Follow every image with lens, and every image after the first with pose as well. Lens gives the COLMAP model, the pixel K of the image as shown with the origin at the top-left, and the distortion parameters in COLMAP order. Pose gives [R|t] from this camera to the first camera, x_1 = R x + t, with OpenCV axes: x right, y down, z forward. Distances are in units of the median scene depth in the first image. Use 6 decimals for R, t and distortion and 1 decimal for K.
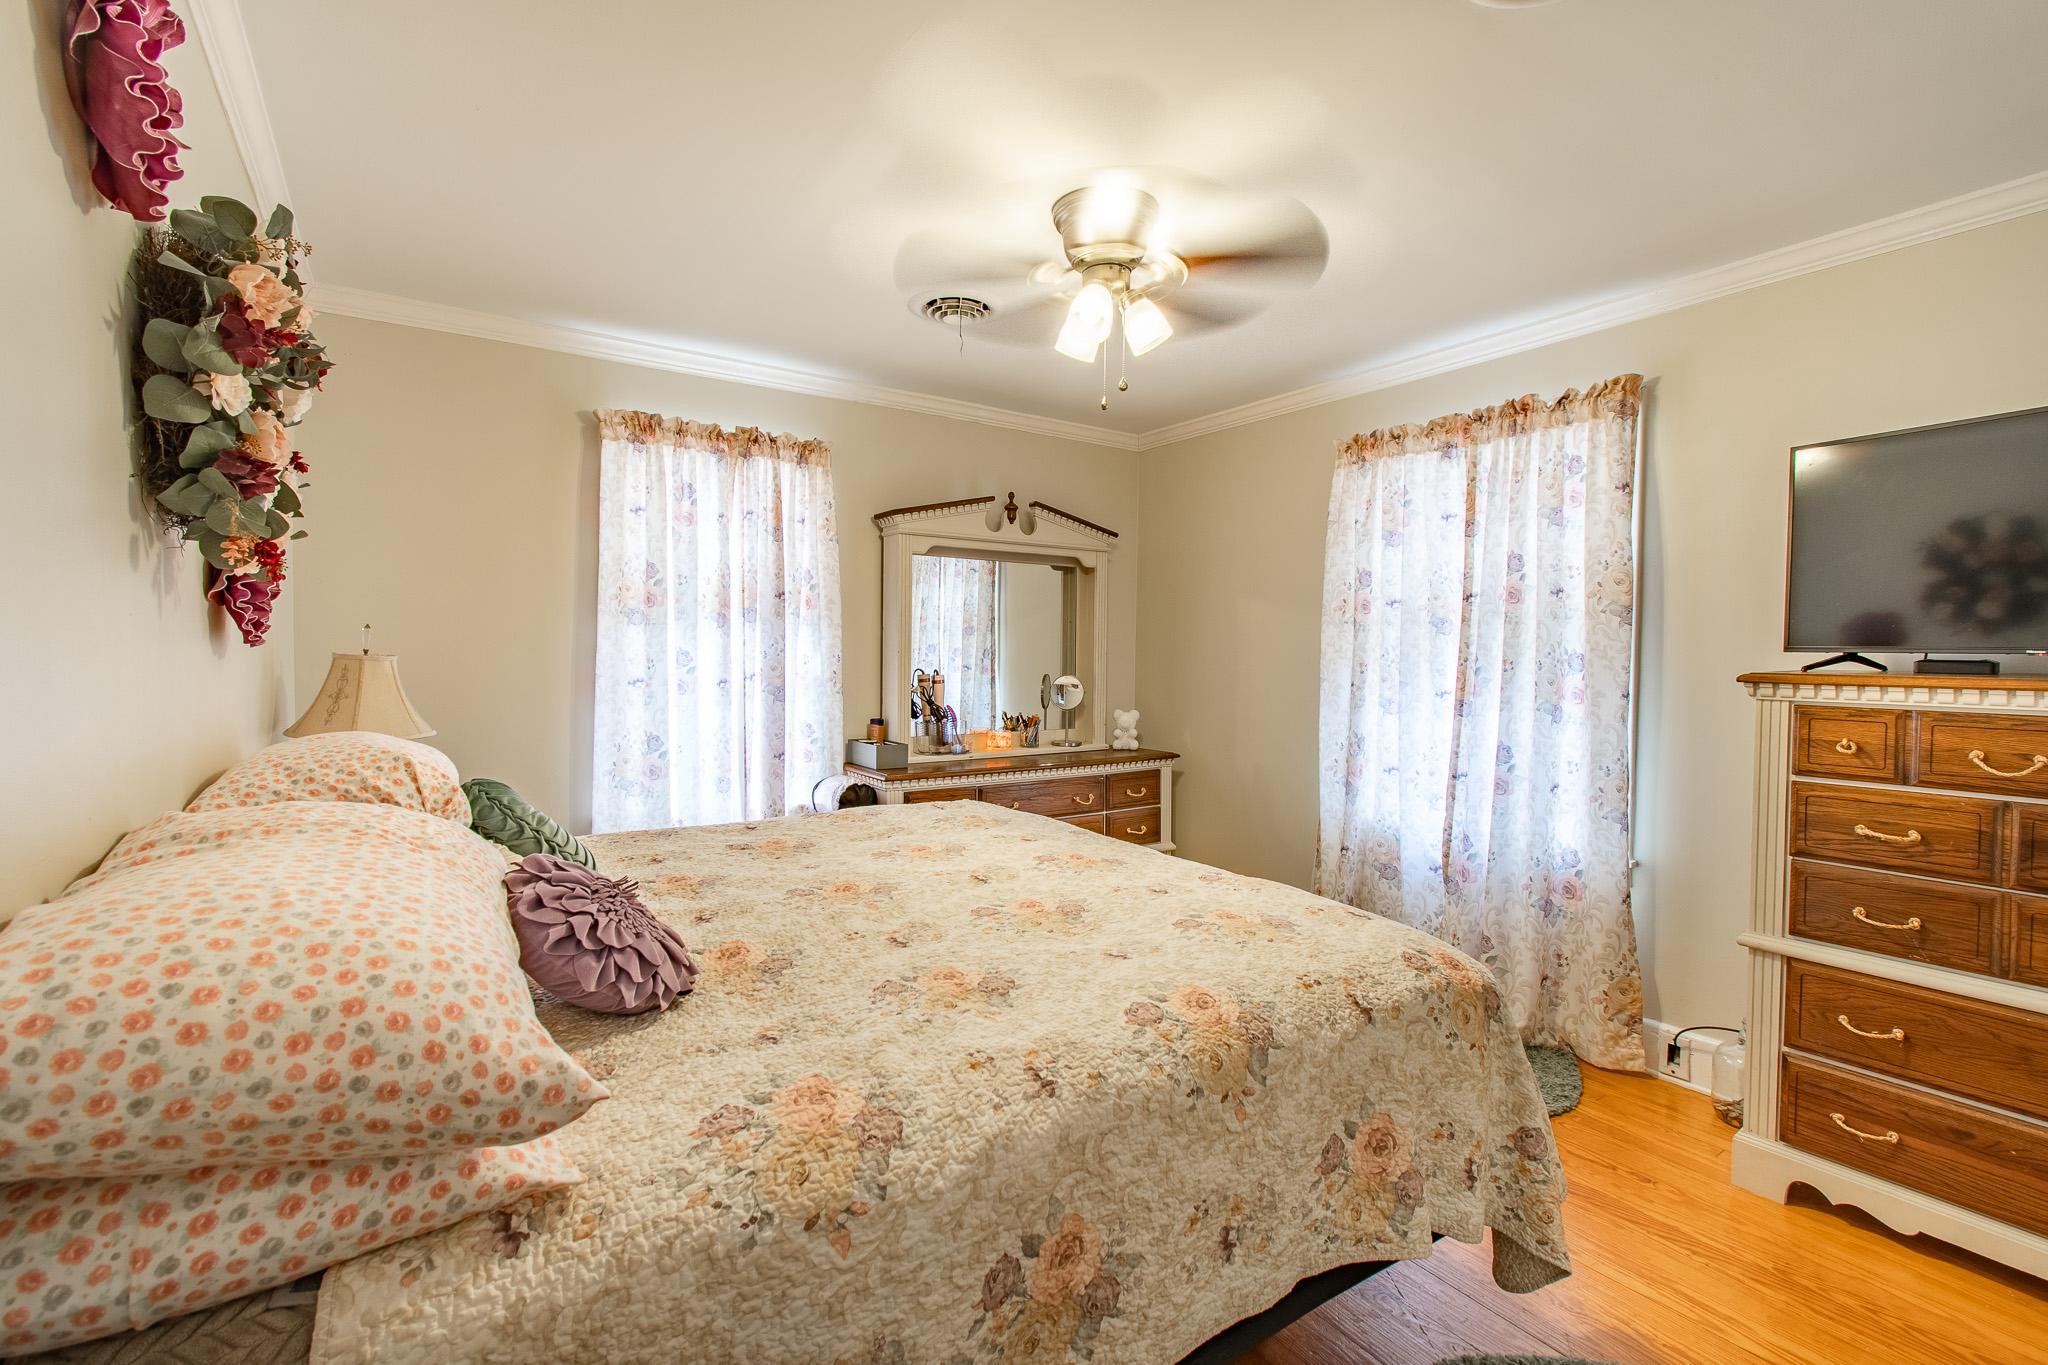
lens RADIAL K [[888.4, 0, 1012.8], [0, 888.4, 679.9], [0, 0, 1]] dist [0.001758, 0.000225]
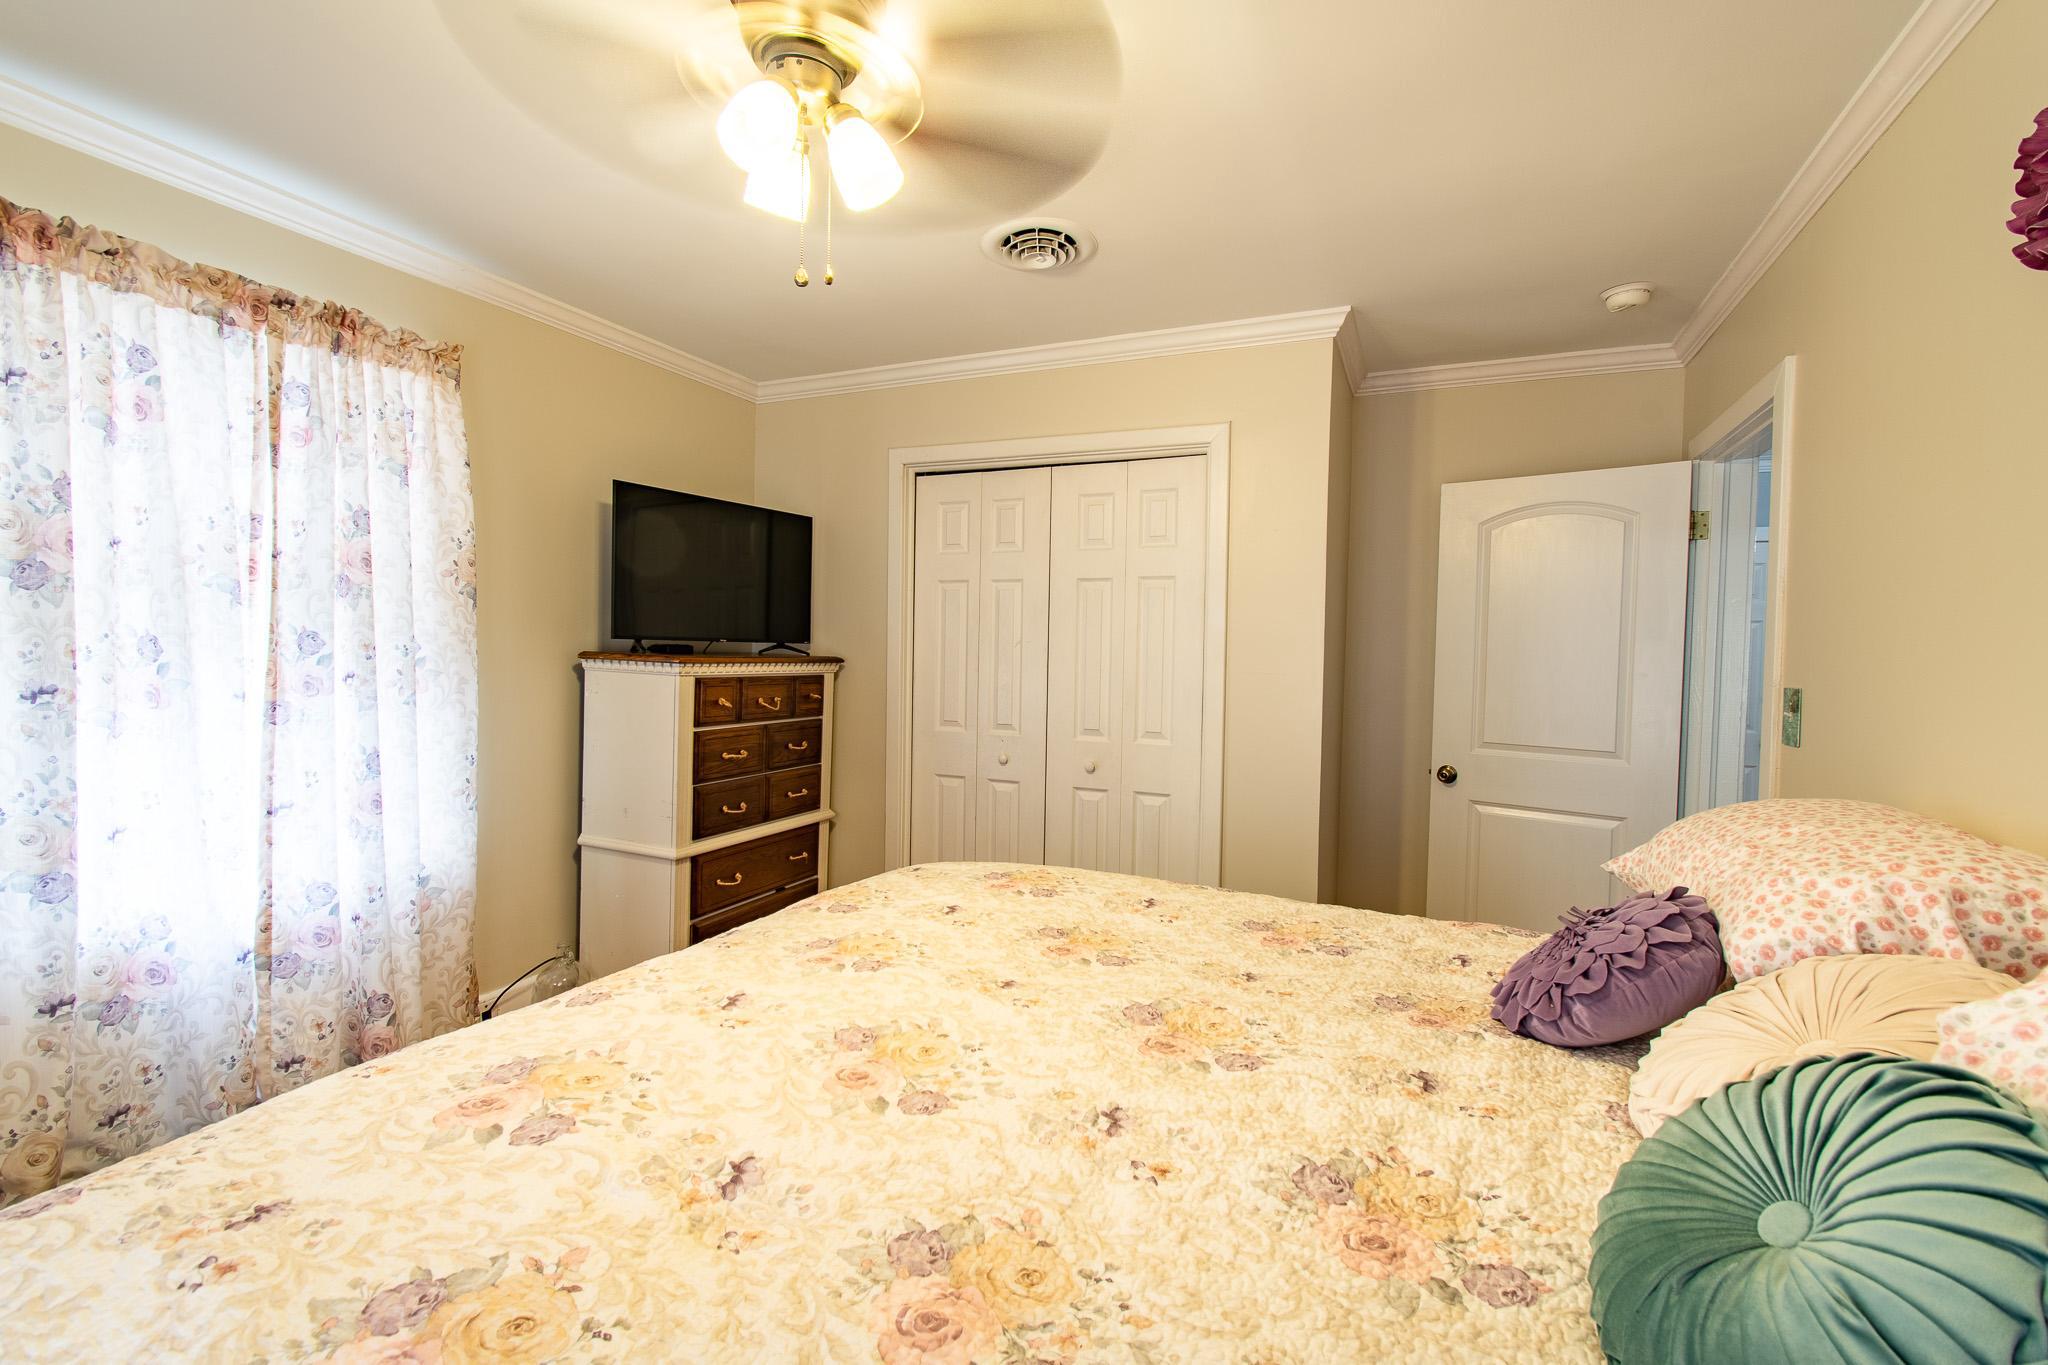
lens RADIAL K [[888.4, 0, 1012.8], [0, 888.4, 679.9], [0, 0, 1]] dist [0.001758, 0.000225]
pose [[-0.506723, -0.044616, 0.860954, -0.413278], [0.007587, 0.998391, 0.056203, -0.030452], [-0.862076, 0.035012, -0.505569, 0.901556]]
